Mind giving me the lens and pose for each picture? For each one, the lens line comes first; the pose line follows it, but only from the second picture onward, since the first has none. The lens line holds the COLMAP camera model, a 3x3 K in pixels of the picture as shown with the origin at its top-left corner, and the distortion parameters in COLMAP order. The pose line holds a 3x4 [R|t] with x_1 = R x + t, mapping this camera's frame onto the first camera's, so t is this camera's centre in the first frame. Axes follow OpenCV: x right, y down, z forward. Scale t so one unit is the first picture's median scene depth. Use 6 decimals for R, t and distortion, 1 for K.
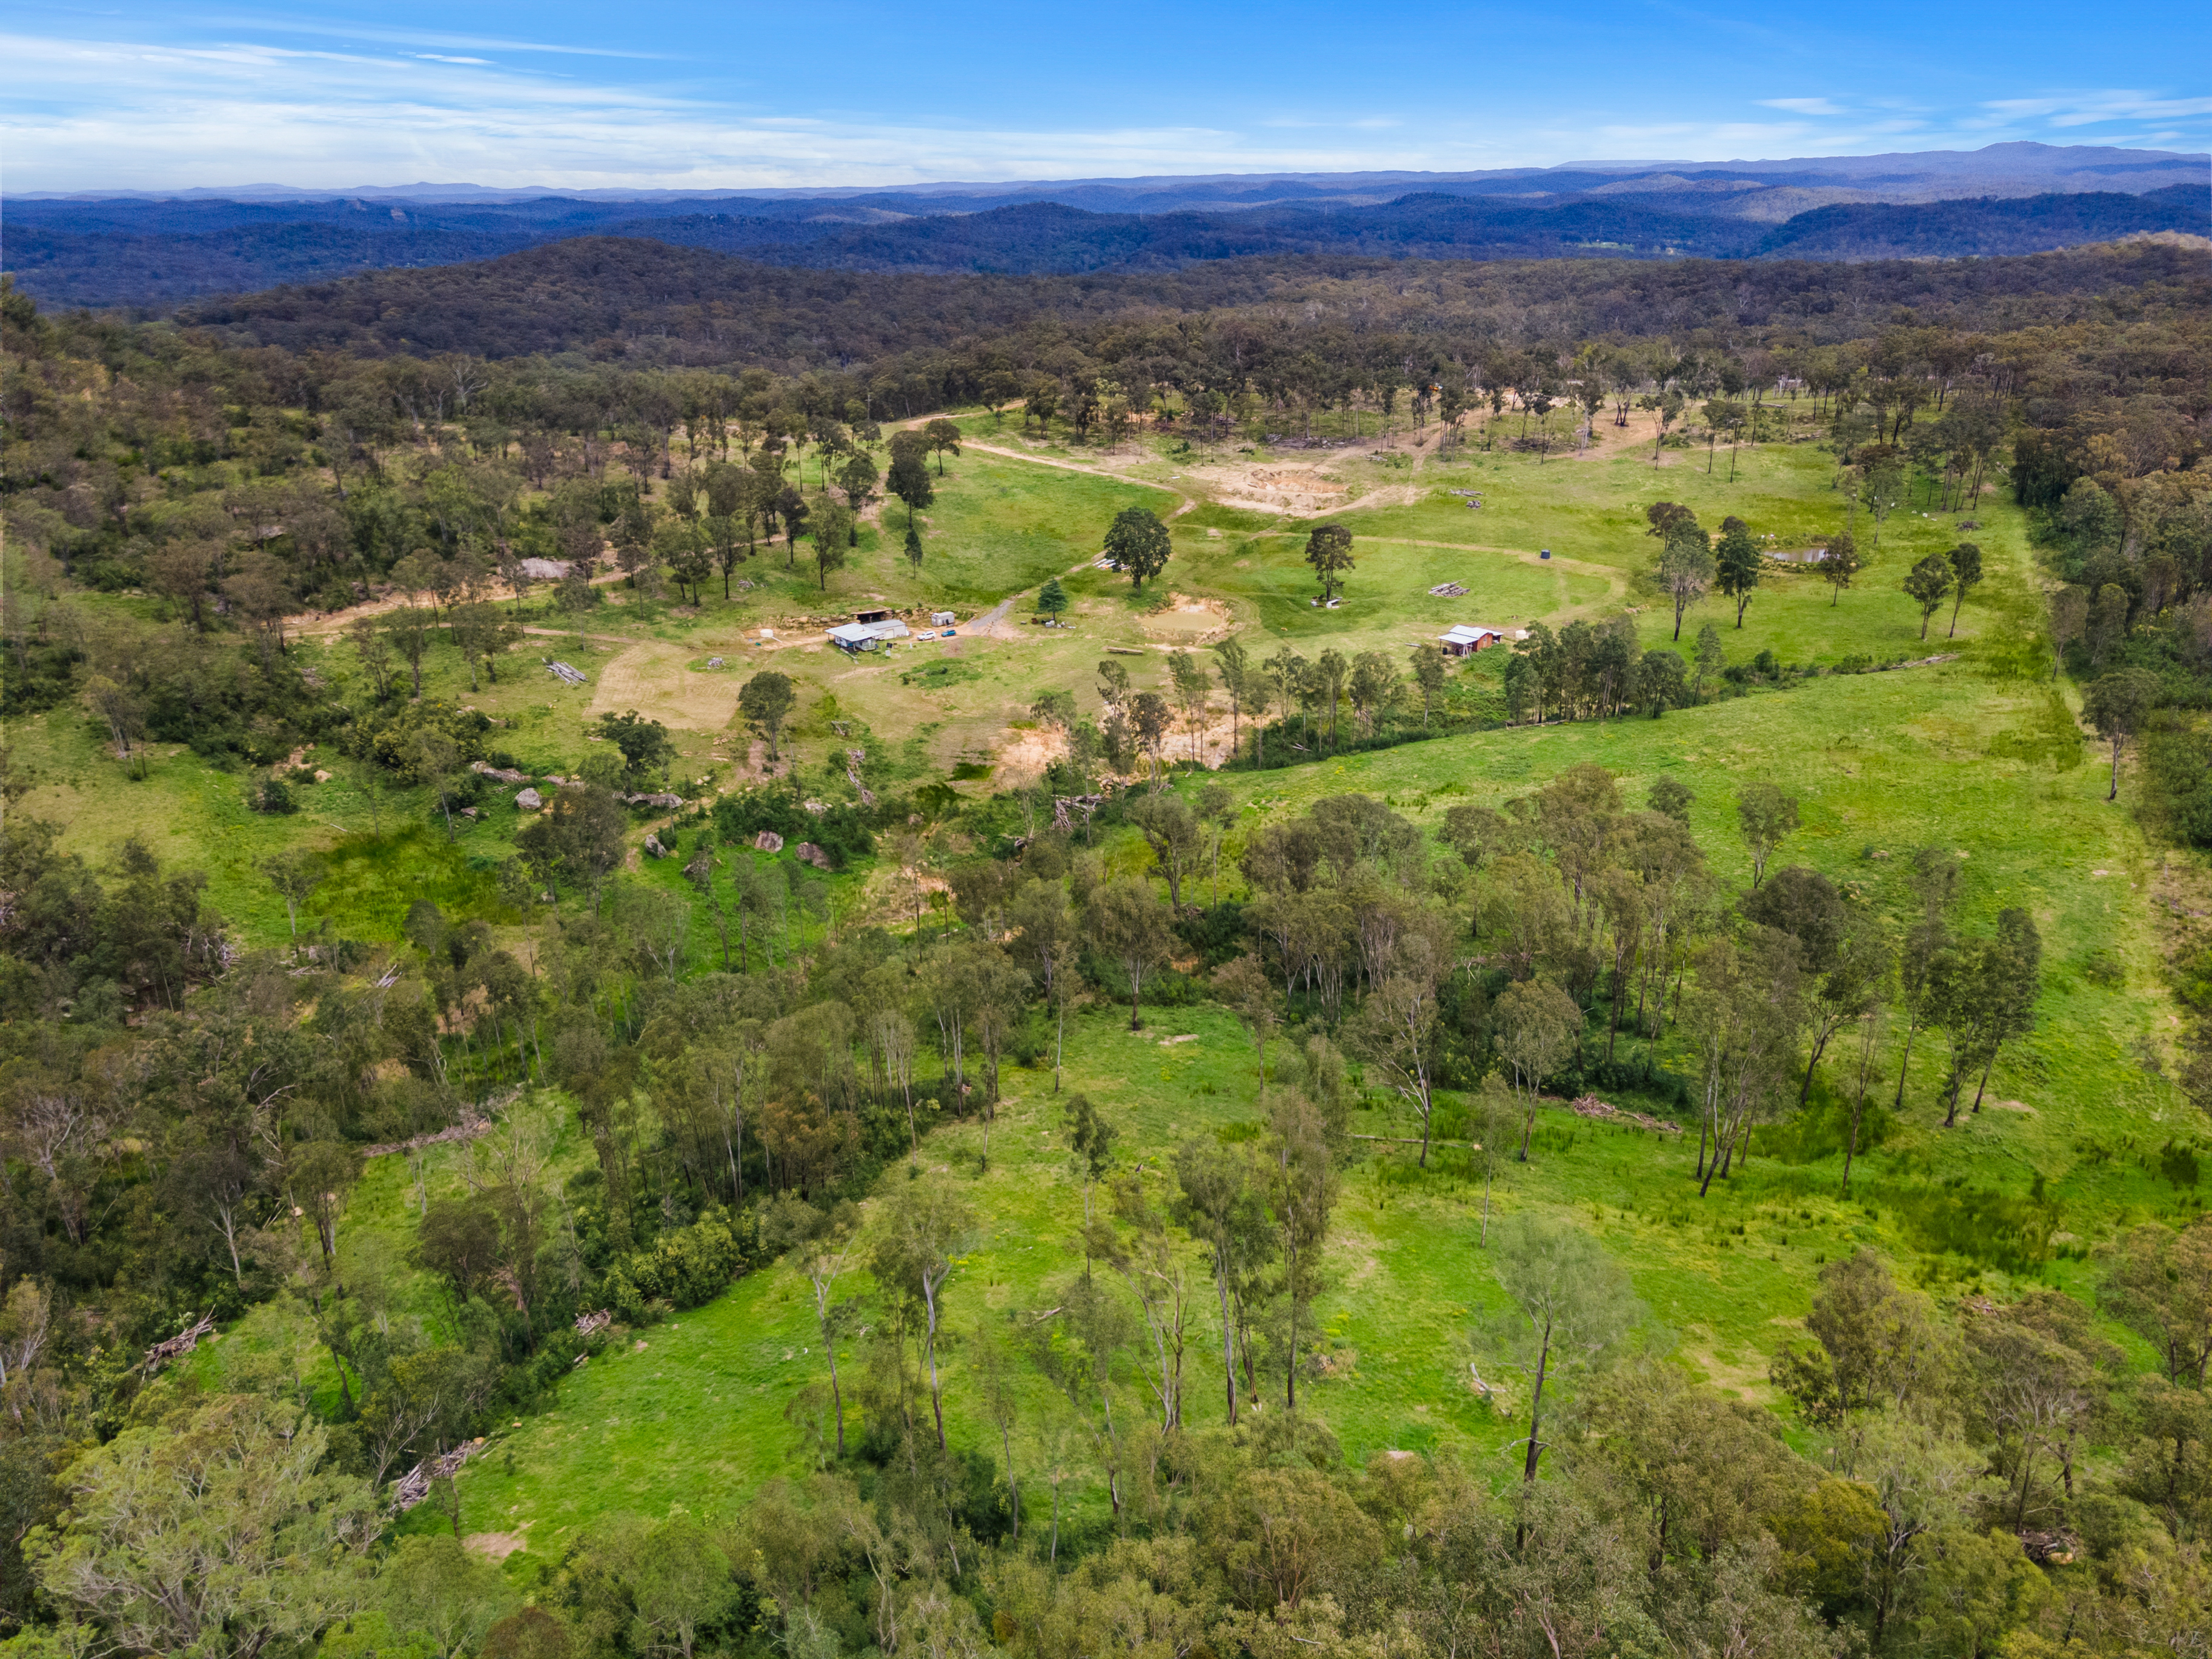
lens RADIAL K [[1550.1, 0, 1106.0], [0, 1550.1, 829.5], [0, 0, 1]] dist [0.044821, 0.001907]
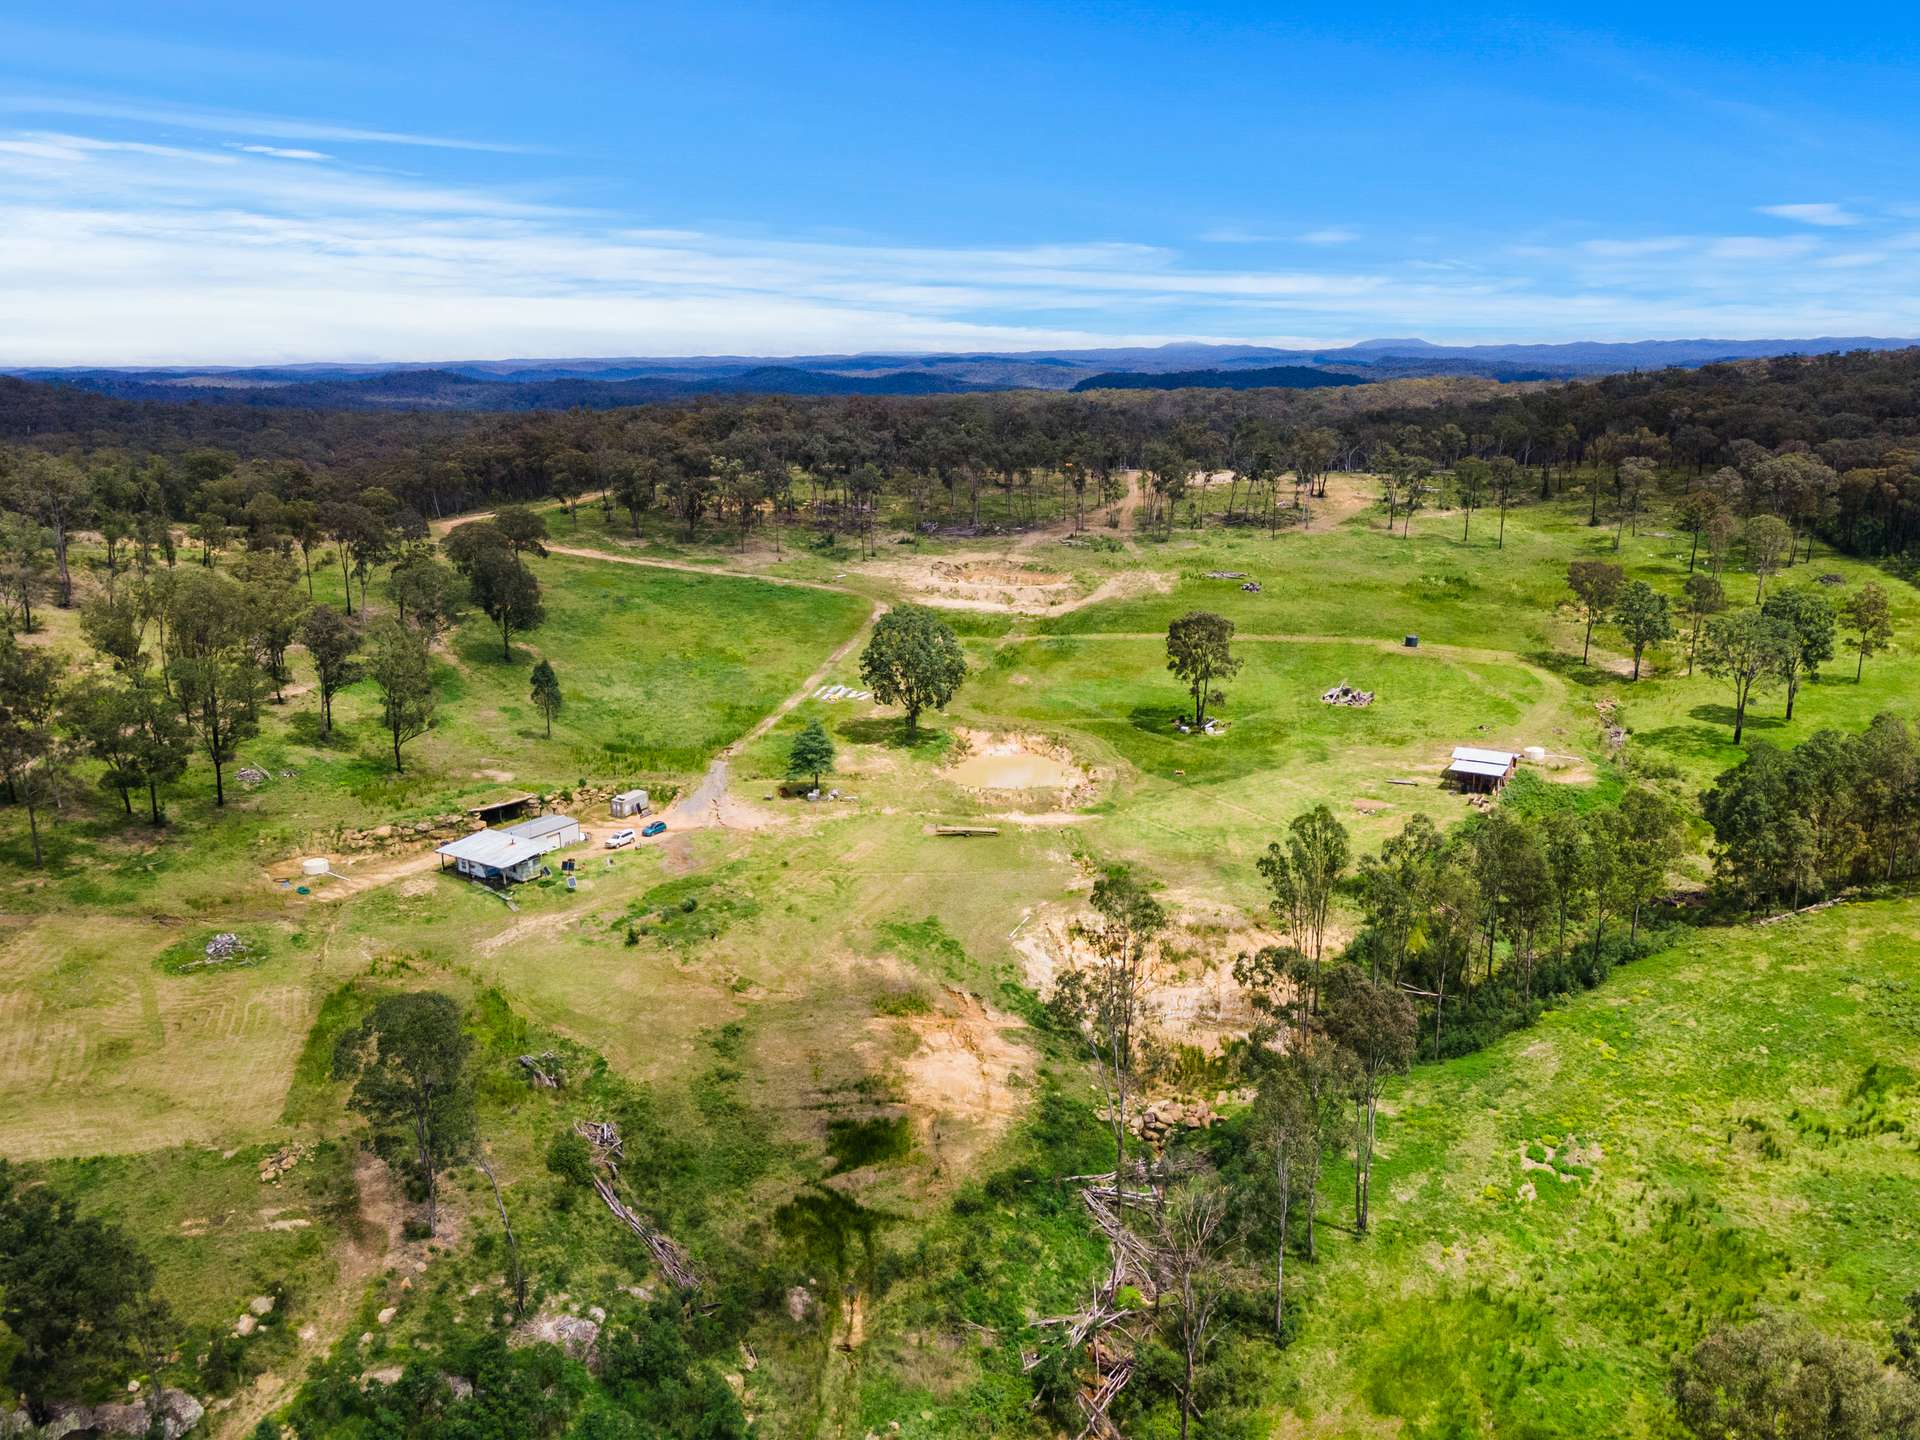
lens RADIAL K [[1345.4, 0, 960.0], [0, 1345.4, 720.0], [0, 0, 1]] dist [0.044821, 0.001907]
pose [[0.946312, -0.076933, 0.313967, -0.145151], [0.118318, 0.986301, -0.114937, -0.091880], [-0.300824, 0.145914, 0.942451, 0.462240]]
